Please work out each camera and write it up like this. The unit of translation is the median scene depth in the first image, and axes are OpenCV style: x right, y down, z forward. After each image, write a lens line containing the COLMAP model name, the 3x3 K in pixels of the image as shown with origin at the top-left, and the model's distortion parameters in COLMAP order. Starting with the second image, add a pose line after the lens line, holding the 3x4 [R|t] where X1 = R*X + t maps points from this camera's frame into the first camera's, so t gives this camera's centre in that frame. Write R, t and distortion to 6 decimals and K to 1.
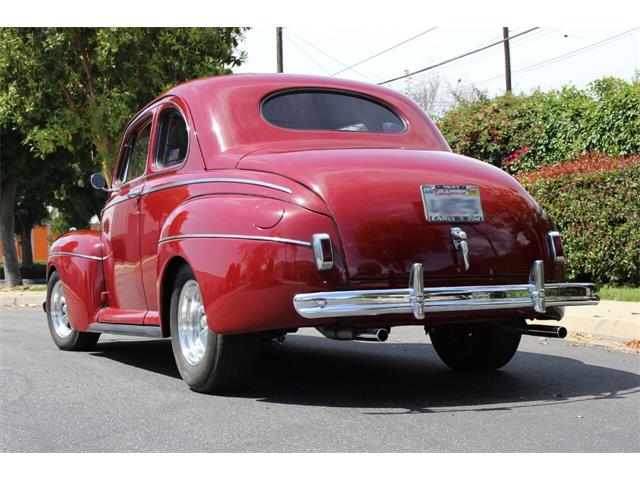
lens RADIAL K [[951.0, 0, 320.0], [0, 951.0, 240.0], [0, 0, 1]] dist [-0.042209, -0.010380]
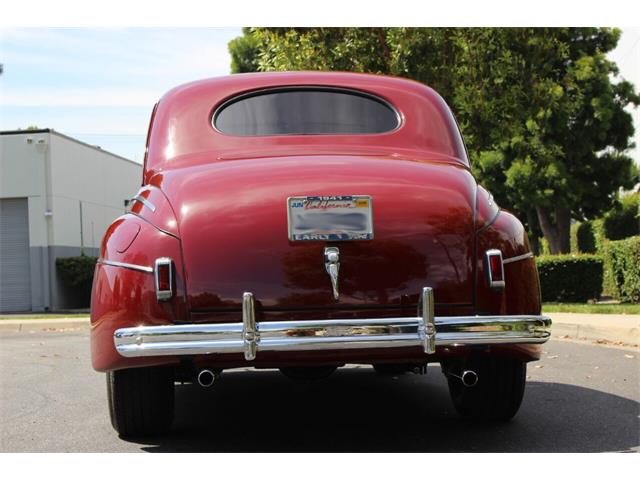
lens RADIAL K [[1021.9, 0, 336.1], [0, 1021.9, 240.4], [0, 0, 1]] dist [0.183959, 0.039435]
pose [[0.937851, -0.019081, -0.346512, 0.446865], [0.014821, 0.999779, -0.014940, -0.005890], [0.346721, 0.008875, 0.937926, 0.169911]]
